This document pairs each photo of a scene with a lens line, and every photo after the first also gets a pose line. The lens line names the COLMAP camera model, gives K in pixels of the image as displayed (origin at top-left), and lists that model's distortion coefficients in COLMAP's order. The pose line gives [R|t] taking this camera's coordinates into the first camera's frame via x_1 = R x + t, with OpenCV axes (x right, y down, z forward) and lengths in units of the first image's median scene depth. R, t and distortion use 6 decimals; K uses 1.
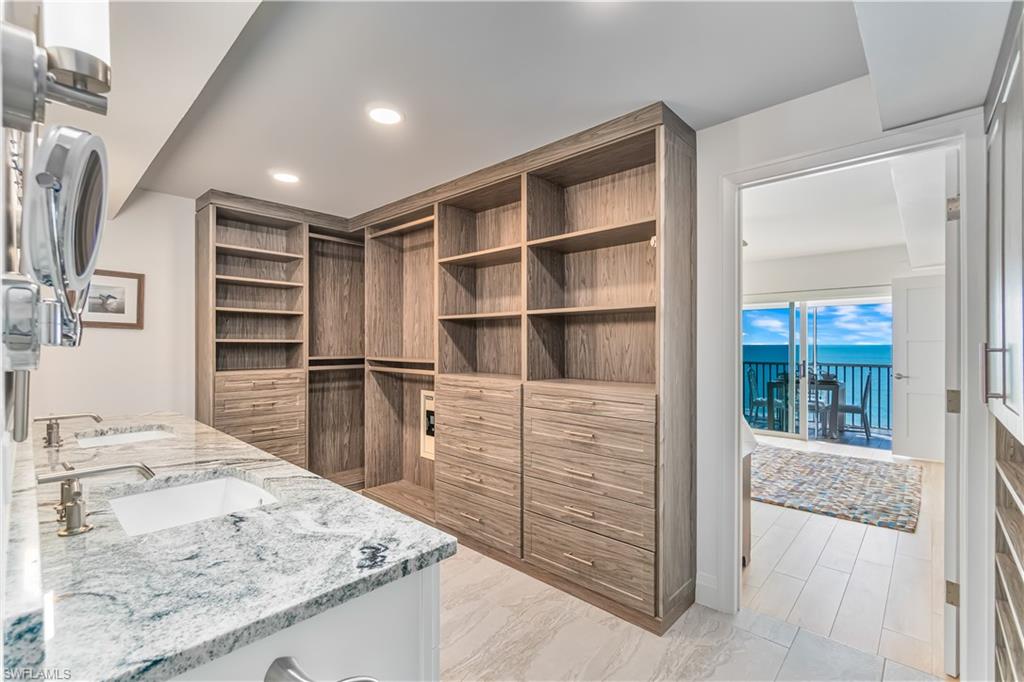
lens RADIAL K [[450.0, 0, 512.0], [0, 450.0, 341.0], [0, 0, 1]] dist [-0.000669, -0.000151]
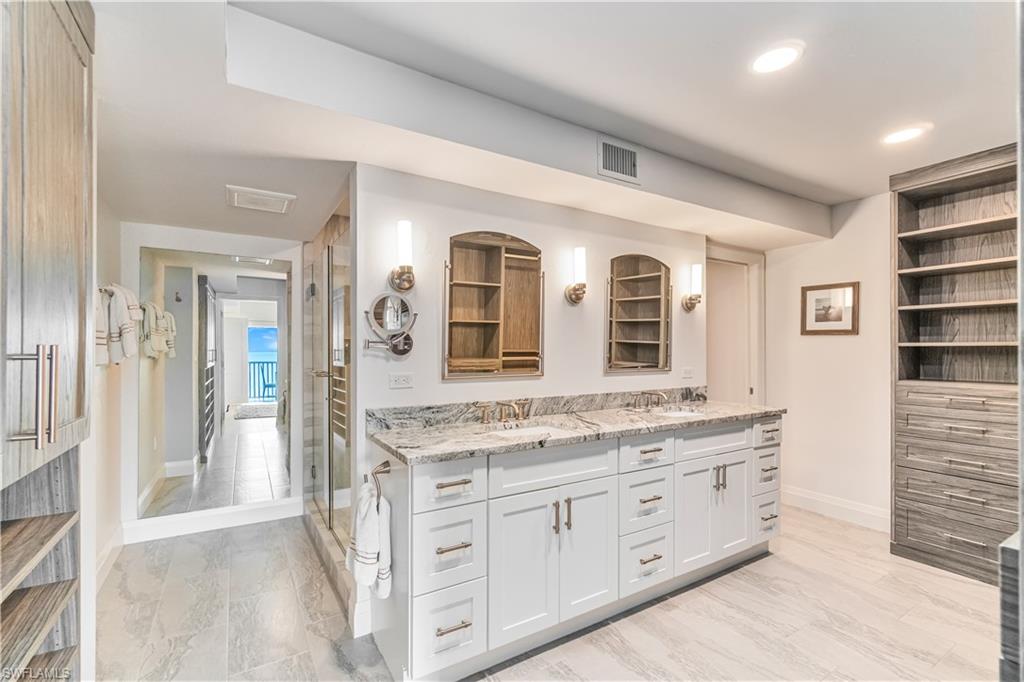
lens RADIAL K [[450.0, 0, 512.0], [0, 450.0, 341.0], [0, 0, 1]] dist [-0.000669, -0.000151]
pose [[-0.267166, -0.025050, -0.963325, 0.390786], [0.001480, 0.999650, -0.026404, 0.014640], [0.963649, -0.008480, -0.267035, 0.507506]]
